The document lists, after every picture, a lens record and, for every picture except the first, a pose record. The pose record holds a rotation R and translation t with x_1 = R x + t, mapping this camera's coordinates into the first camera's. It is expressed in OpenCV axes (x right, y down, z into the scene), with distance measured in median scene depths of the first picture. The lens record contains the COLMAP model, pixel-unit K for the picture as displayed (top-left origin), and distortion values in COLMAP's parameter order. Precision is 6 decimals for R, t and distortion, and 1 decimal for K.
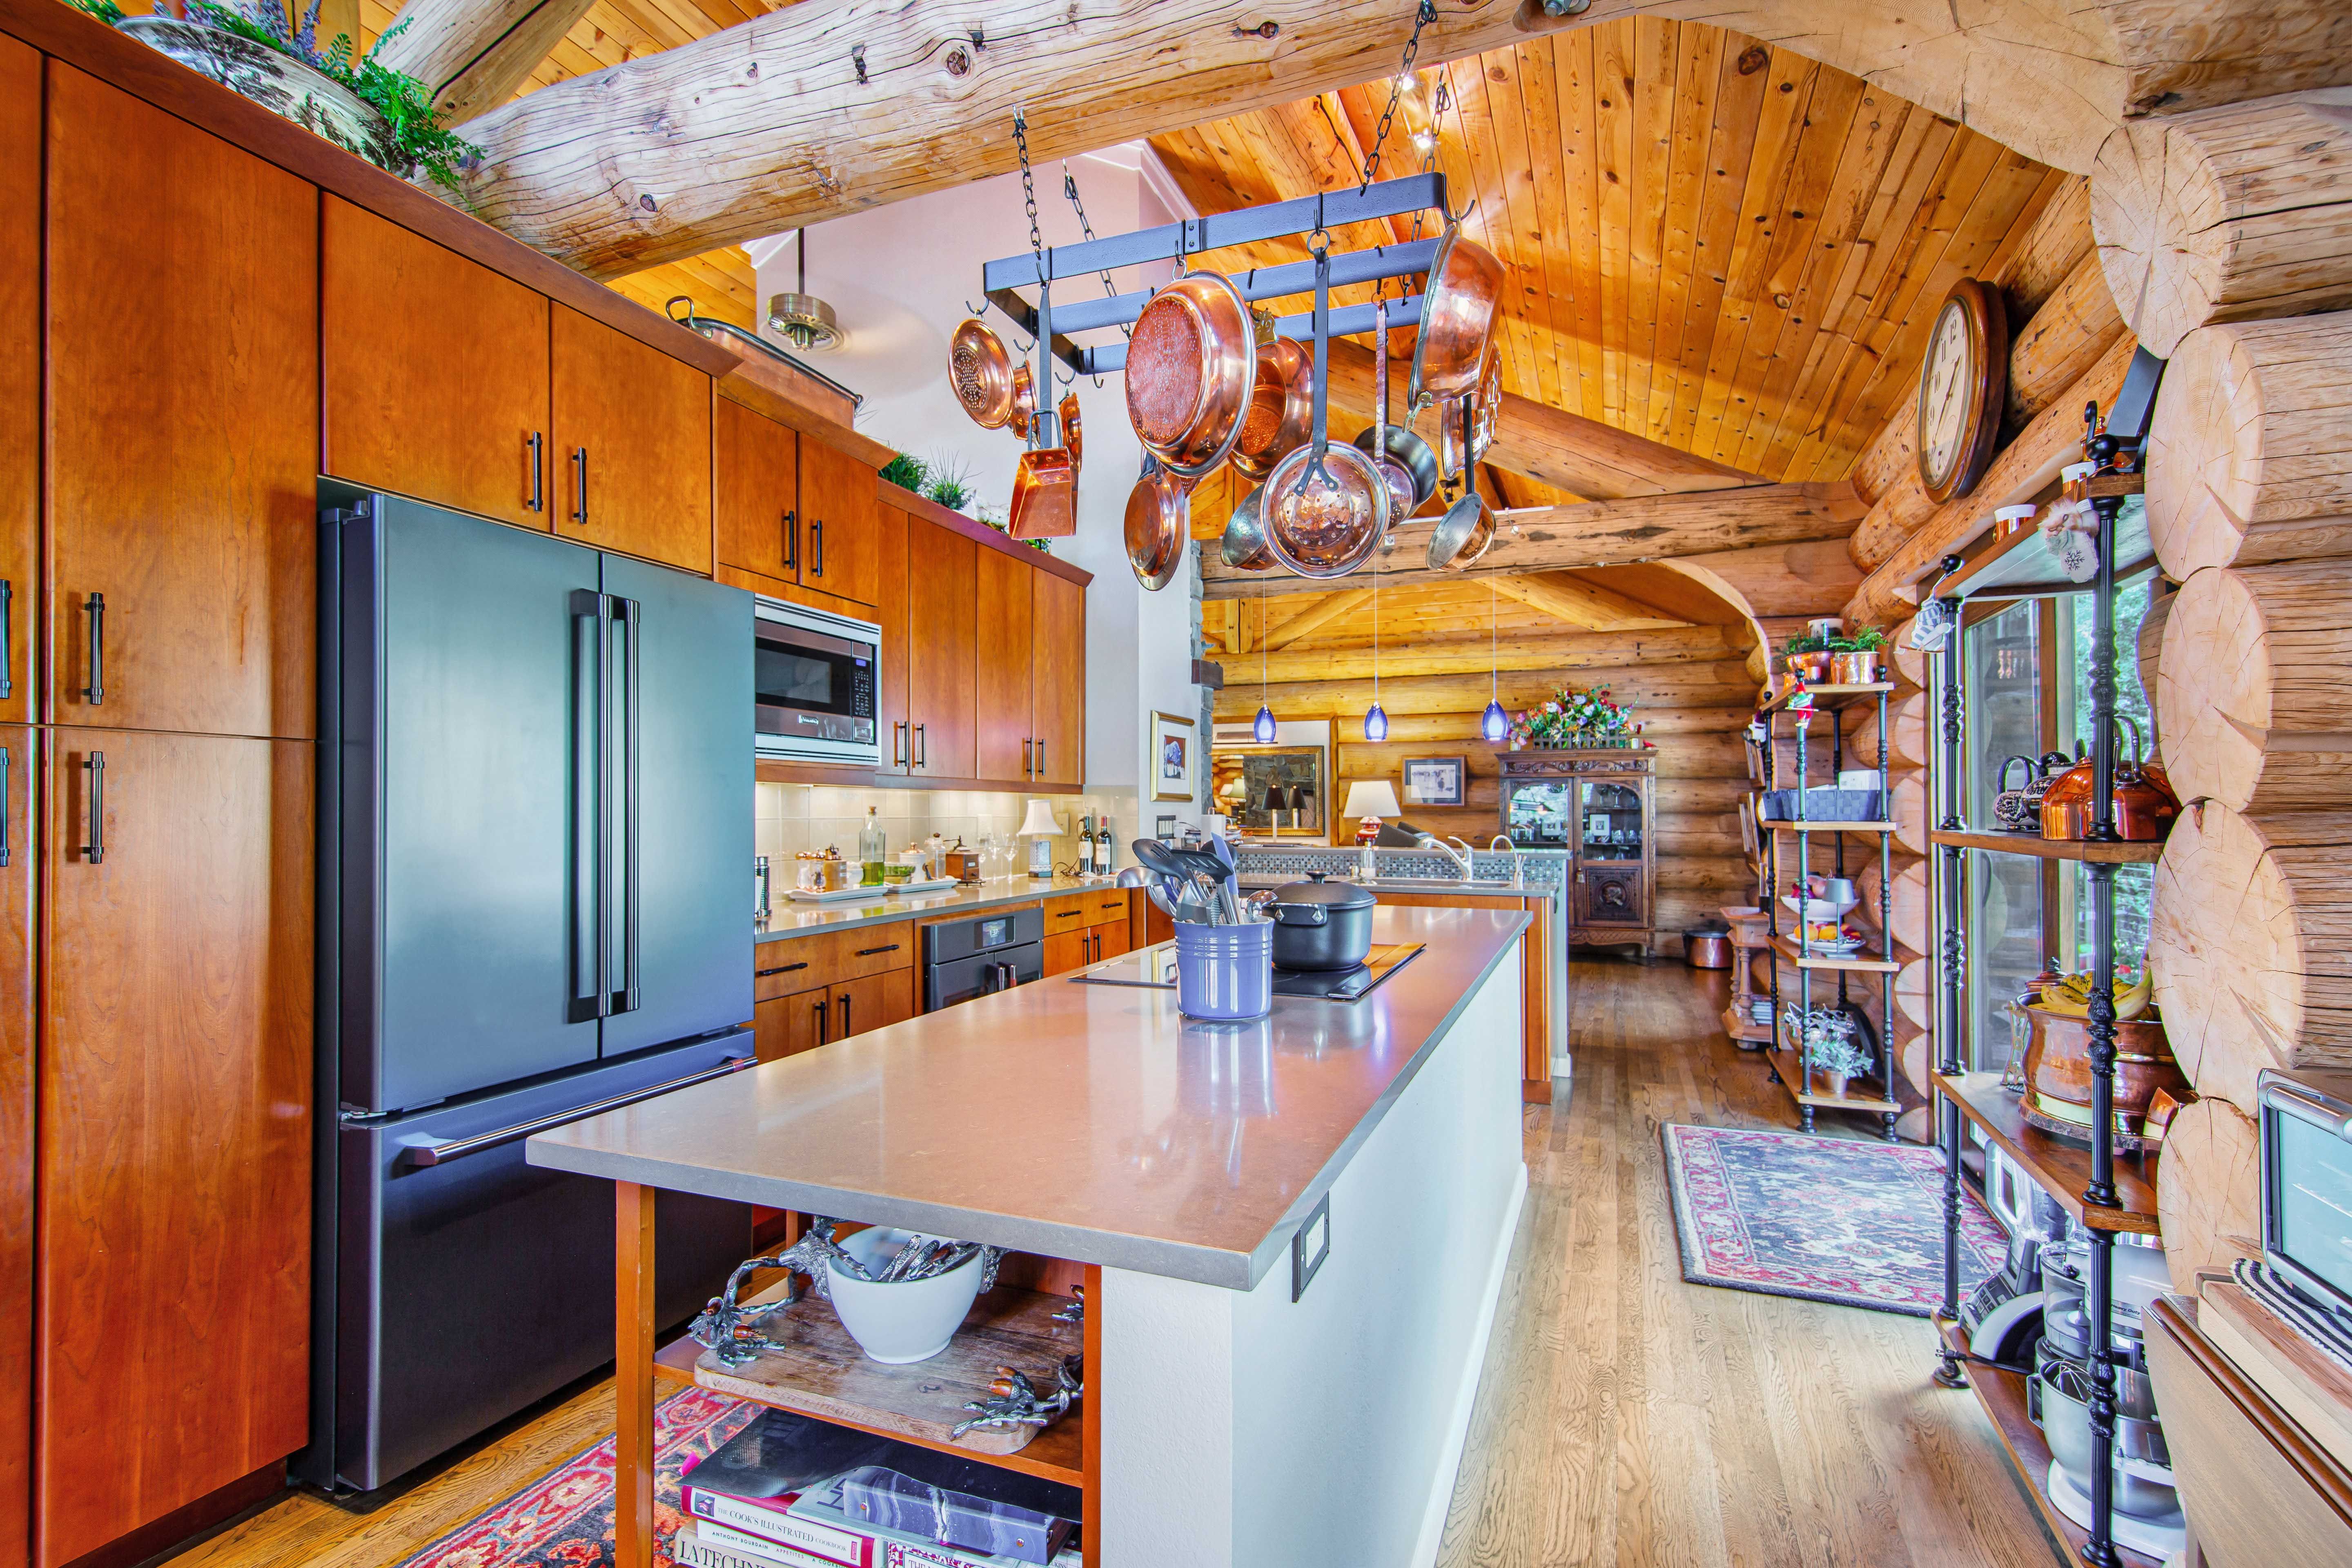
lens RADIAL K [[1084.2, 0, 1179.3], [0, 1084.2, 794.3], [0, 0, 1]] dist [-0.006830, -0.007938]
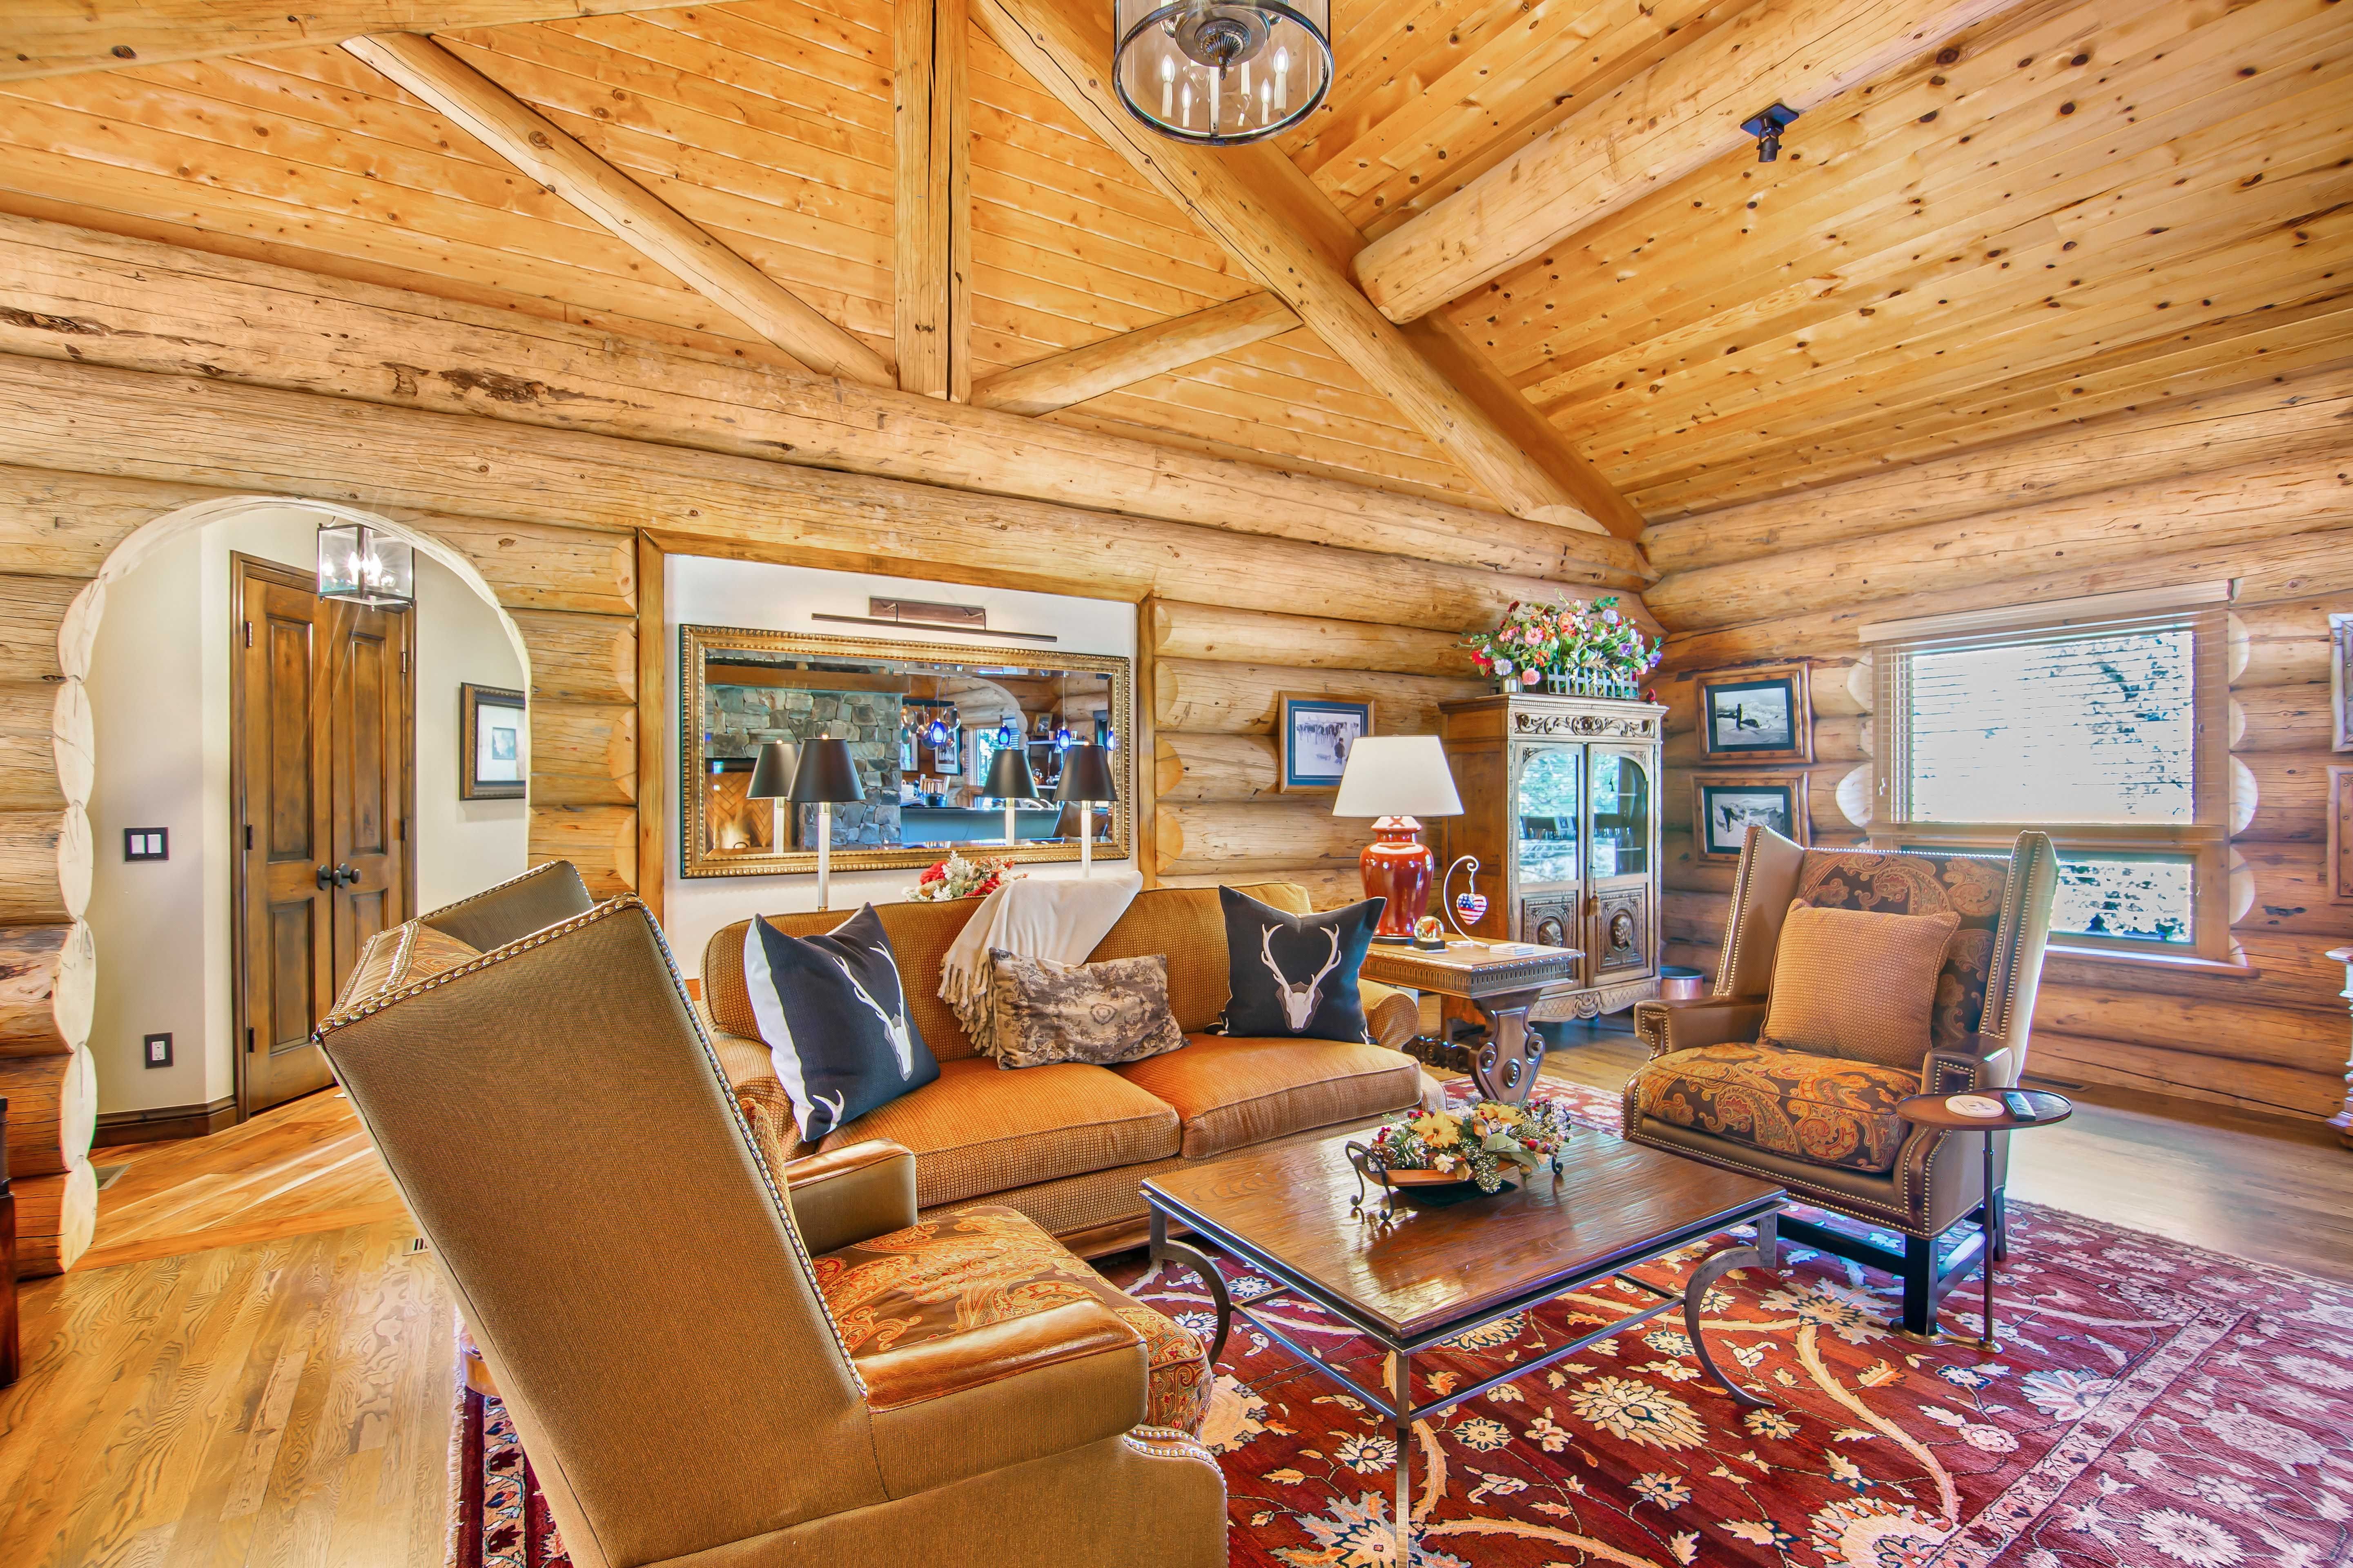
lens RADIAL K [[1084.8, 0, 1164.5], [0, 1084.8, 791.8], [0, 0, 1]] dist [-0.006830, -0.007938]
pose [[0.582641, -0.000447, 0.812730, -0.226745], [-0.007939, 0.999949, 0.006241, 0.007383], [-0.812691, -0.010089, 0.582608, 0.744073]]
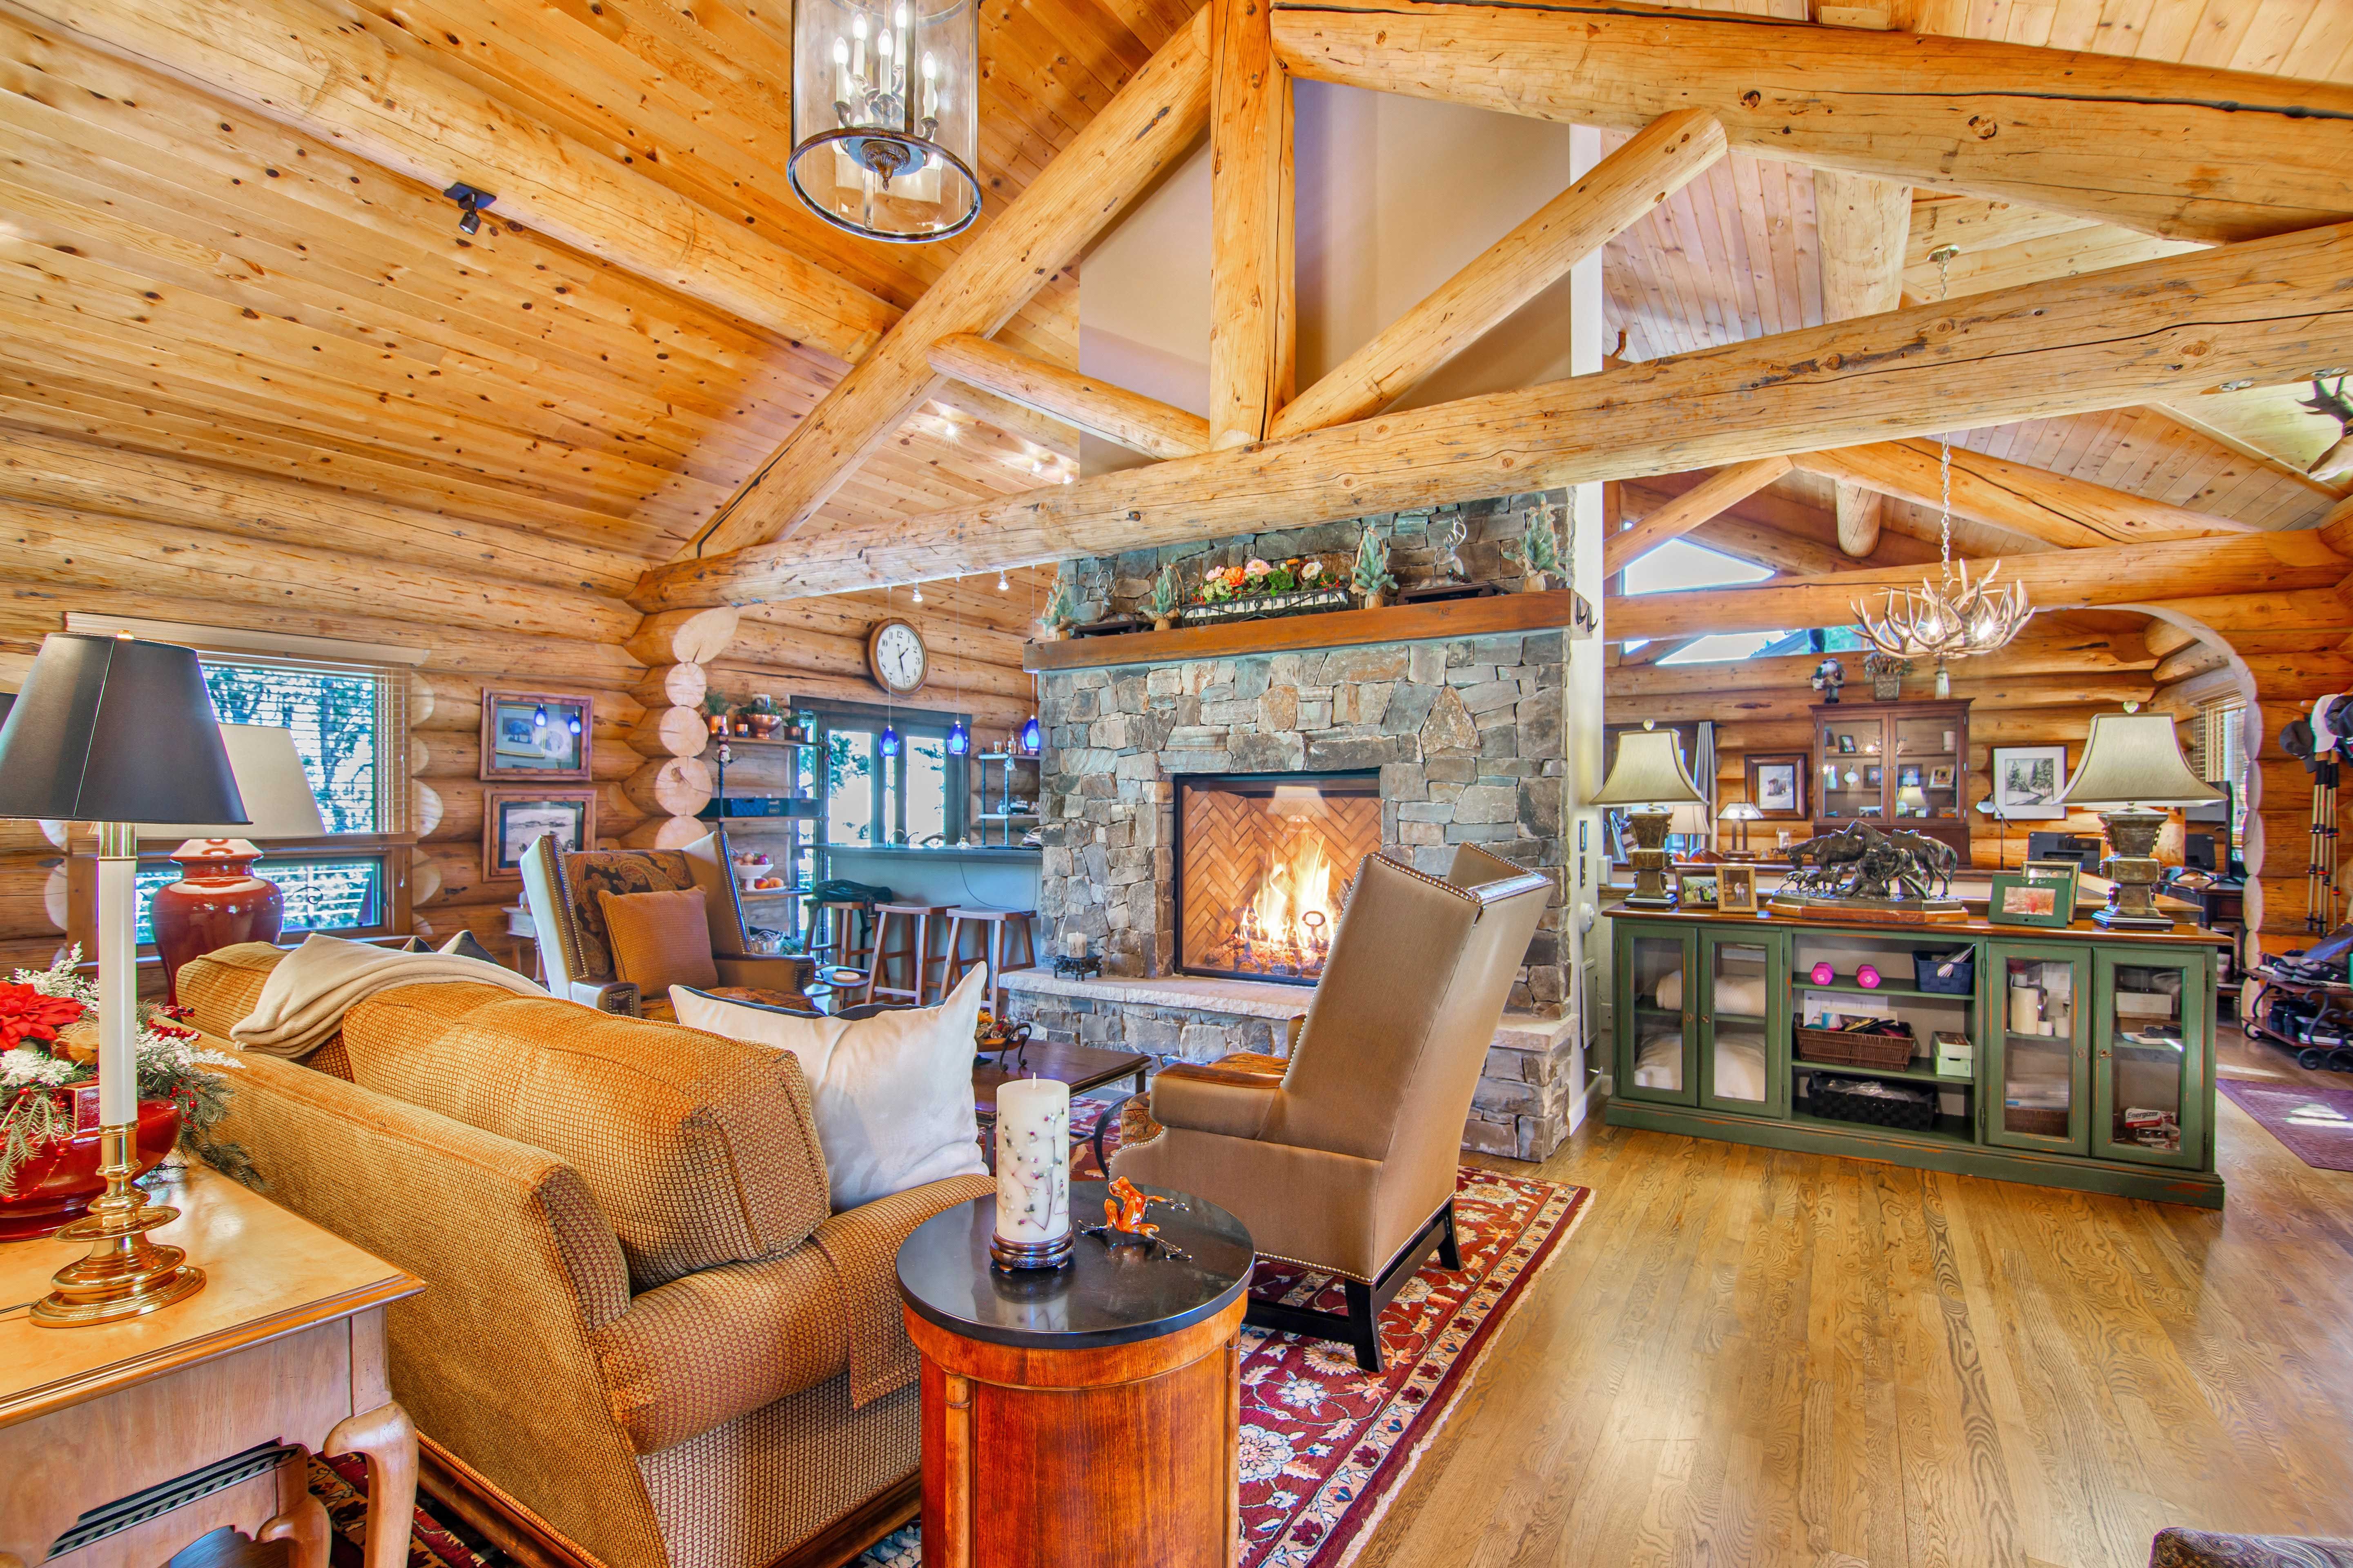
lens RADIAL K [[1084.8, 0, 1183.6], [0, 1084.8, 804.9], [0, 0, 1]] dist [-0.006830, -0.007938]
pose [[-0.986077, 0.002566, 0.166271, -0.131485], [0.000084, 0.999888, -0.014933, 0.014393], [-0.166290, -0.014711, -0.985967, 1.147687]]
